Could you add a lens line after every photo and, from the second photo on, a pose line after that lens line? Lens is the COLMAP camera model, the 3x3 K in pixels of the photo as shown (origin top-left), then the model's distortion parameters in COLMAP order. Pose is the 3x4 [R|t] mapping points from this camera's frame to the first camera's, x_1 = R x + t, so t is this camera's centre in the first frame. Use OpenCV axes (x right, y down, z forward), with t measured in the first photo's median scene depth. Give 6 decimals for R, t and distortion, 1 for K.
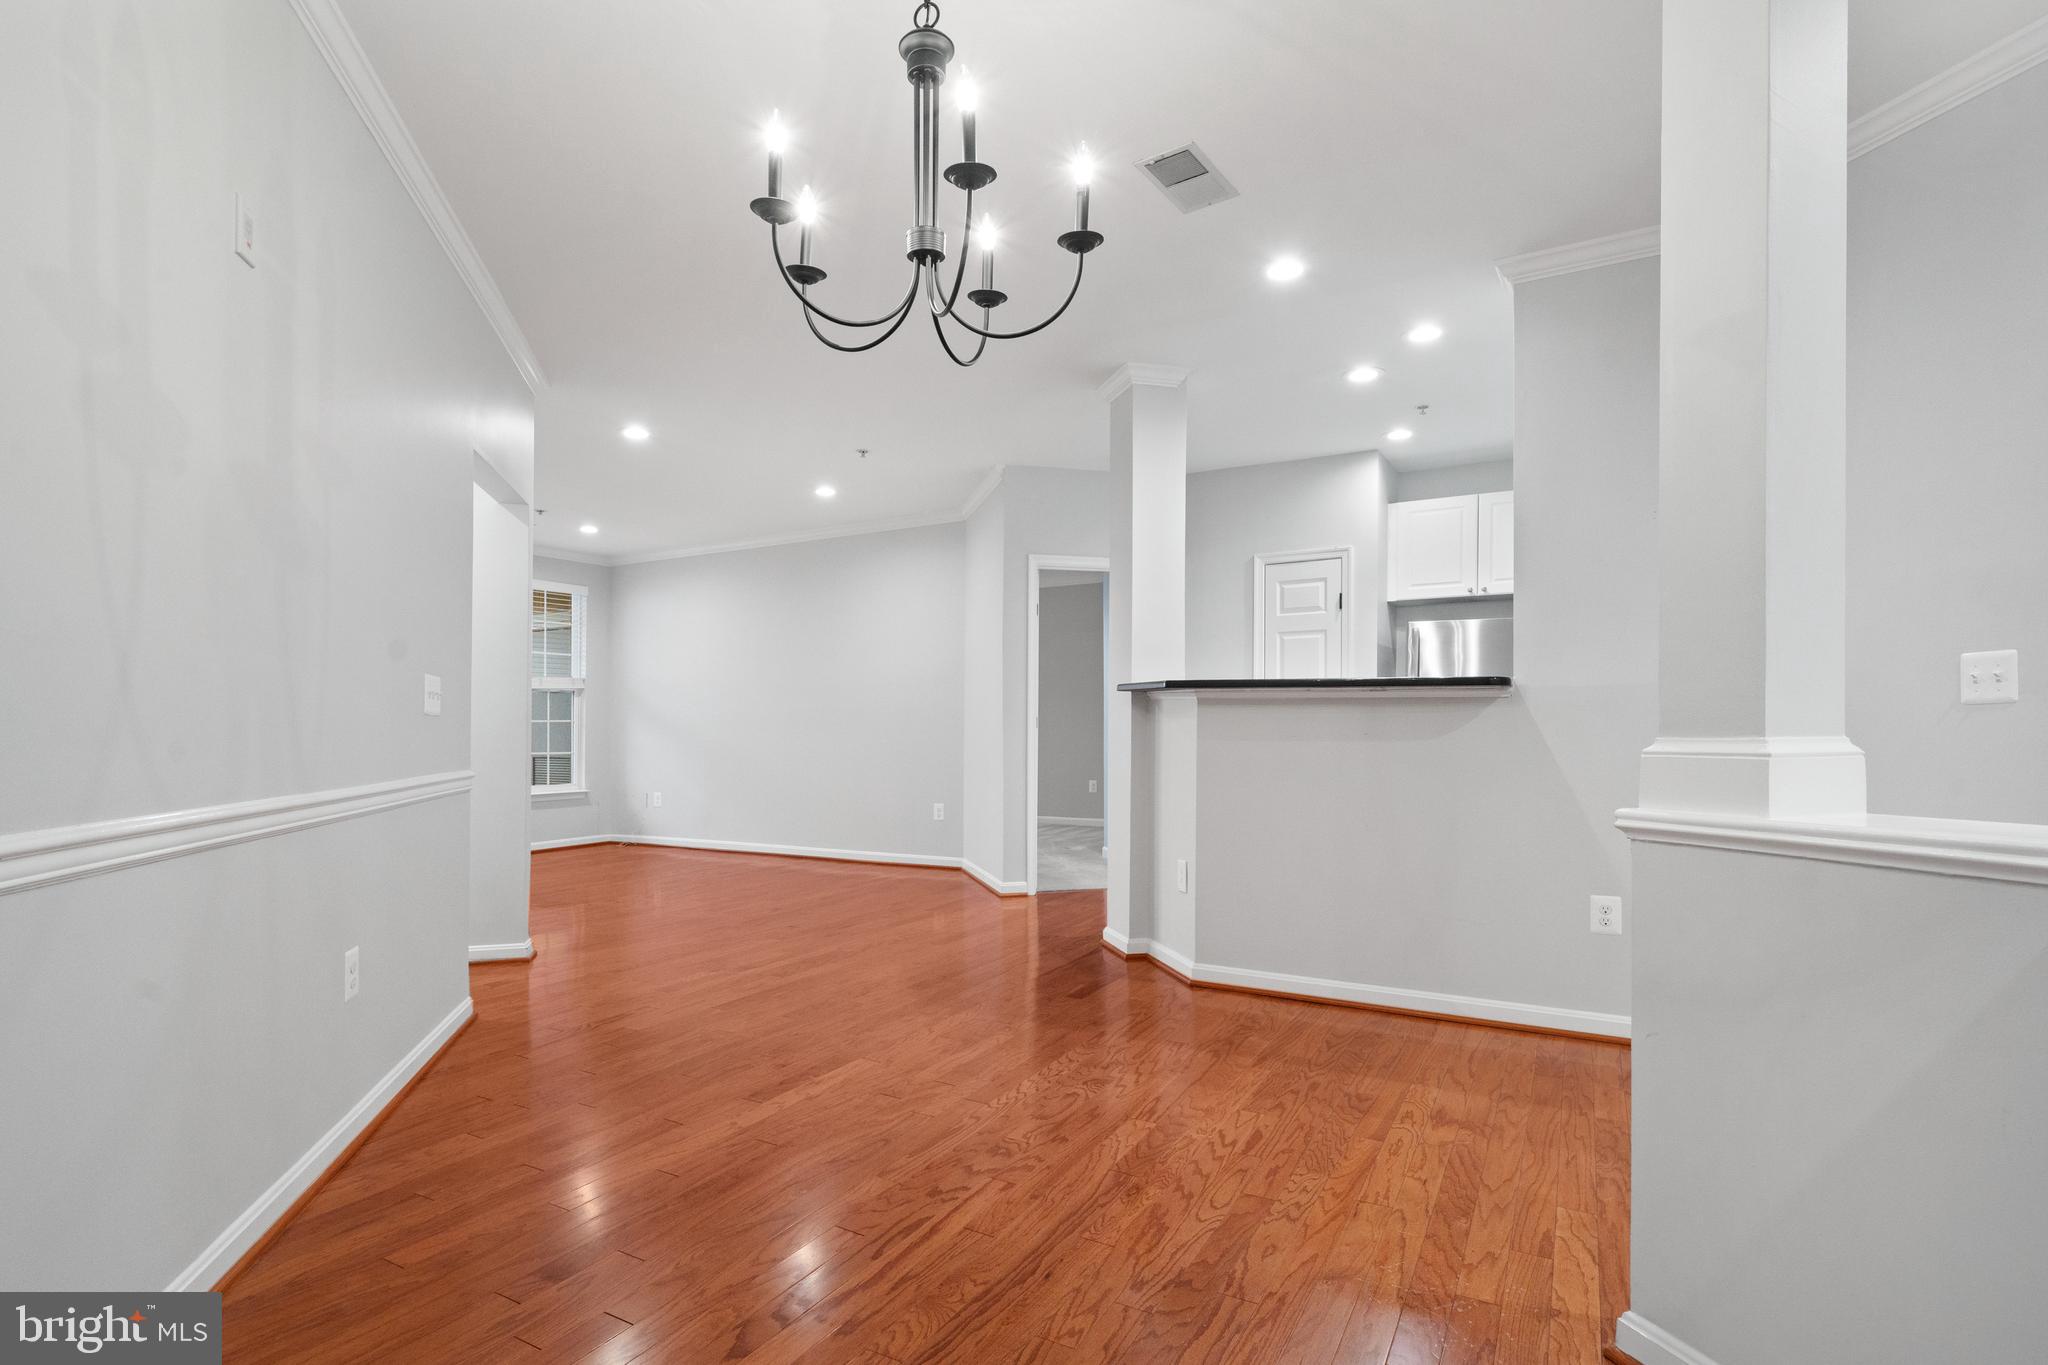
lens RADIAL K [[946.2, 0, 990.4], [0, 946.2, 739.4], [0, 0, 1]] dist [0.000769, 0.000560]
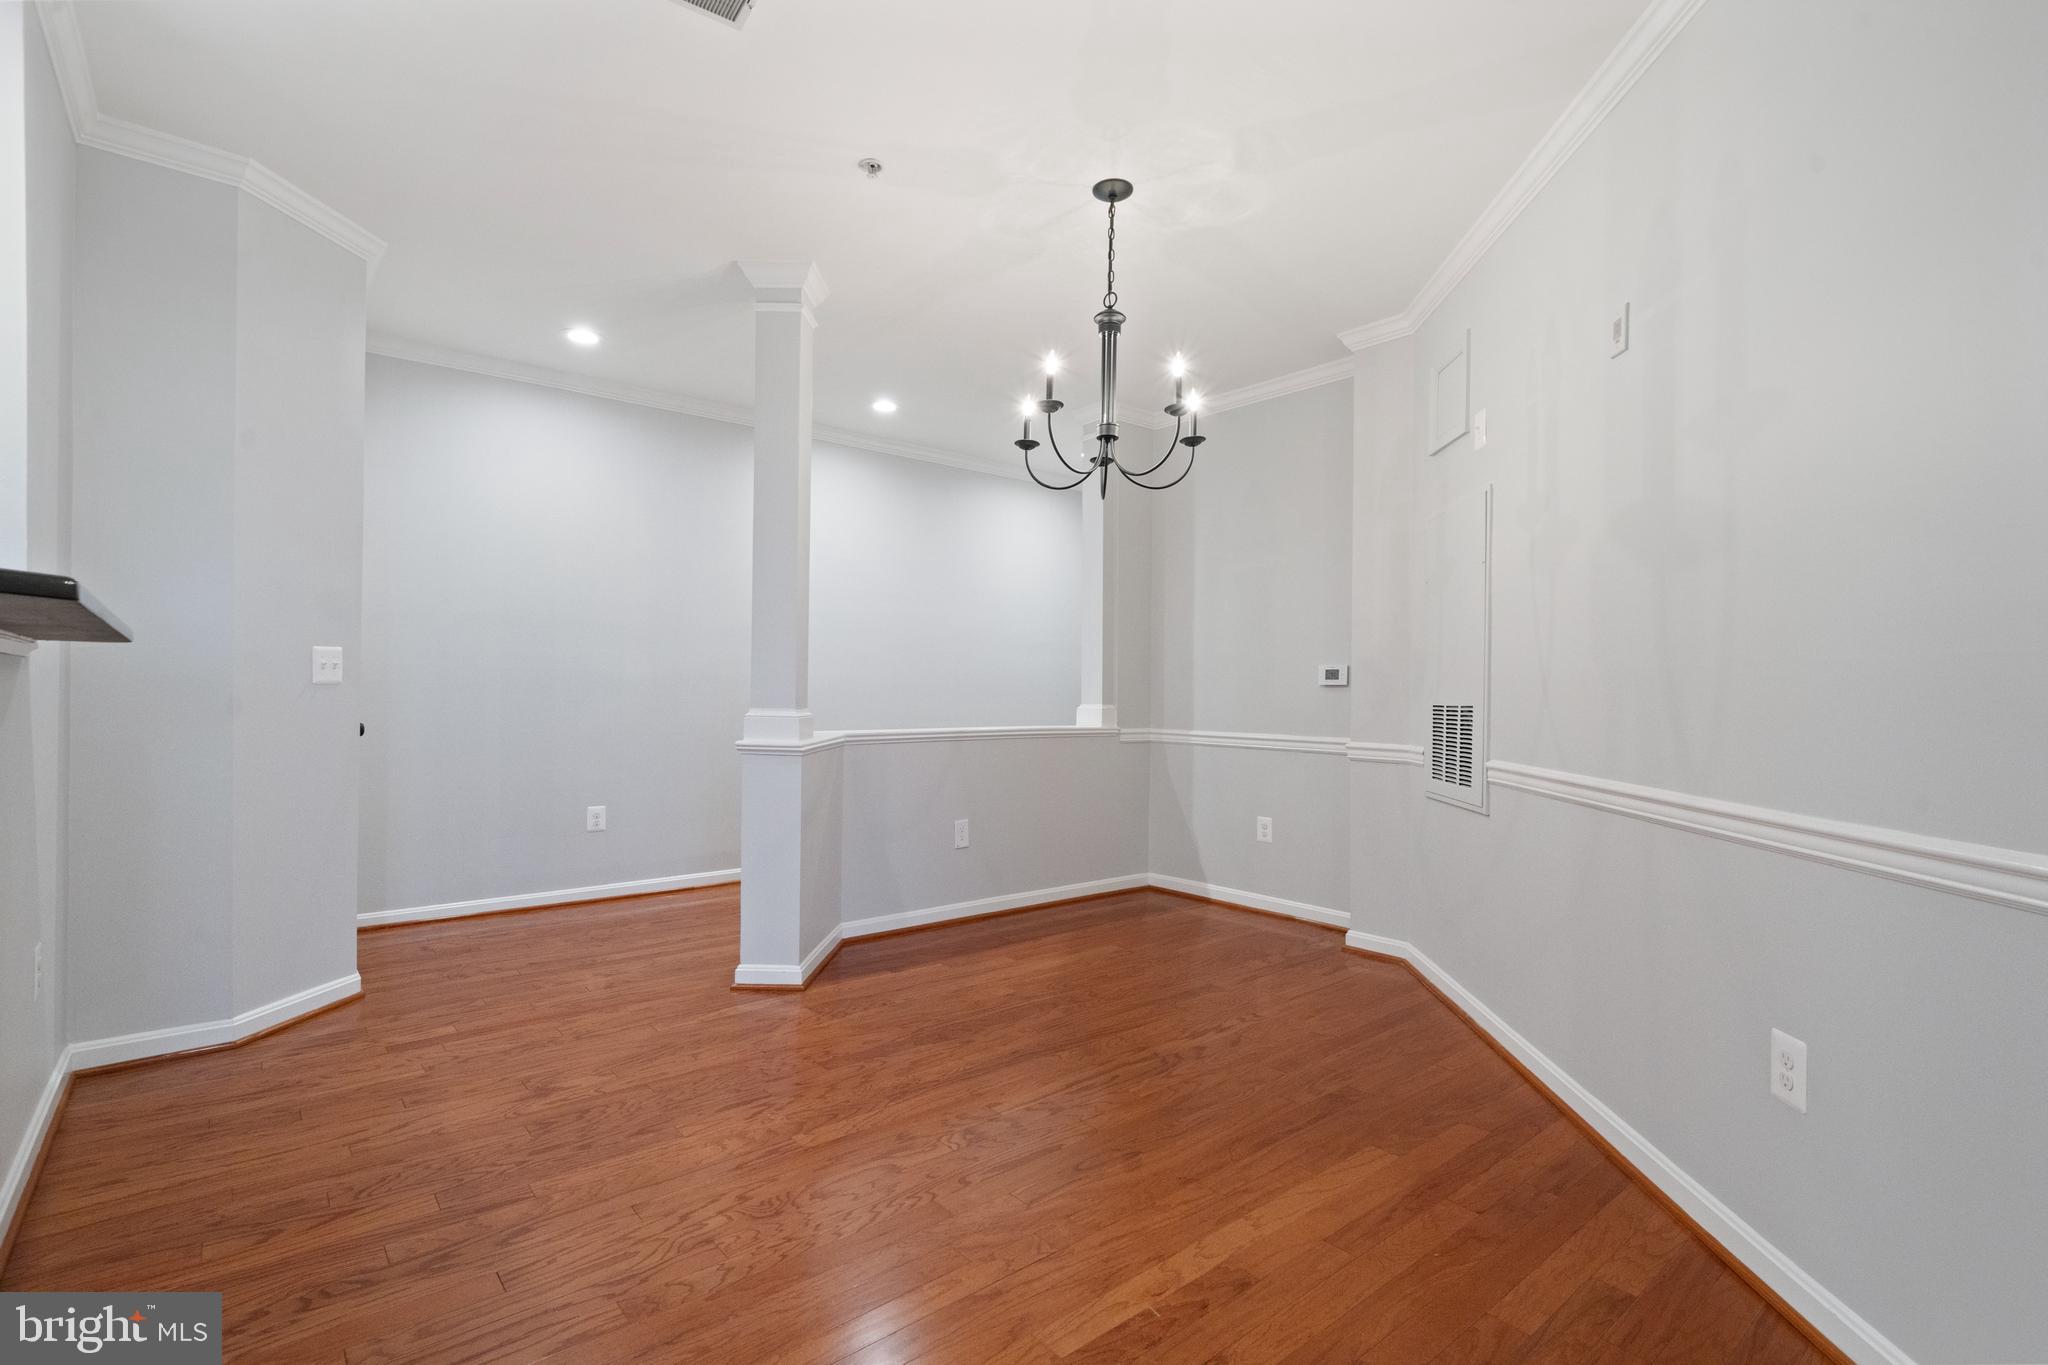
lens RADIAL K [[946.2, 0, 1018.9], [0, 946.2, 673.7], [0, 0, 1]] dist [0.000769, 0.000560]
pose [[-0.941233, -0.004332, 0.337731, -0.399456], [-0.007327, 0.999944, -0.007595, -0.051504], [-0.337679, -0.009623, -0.941212, 2.072148]]
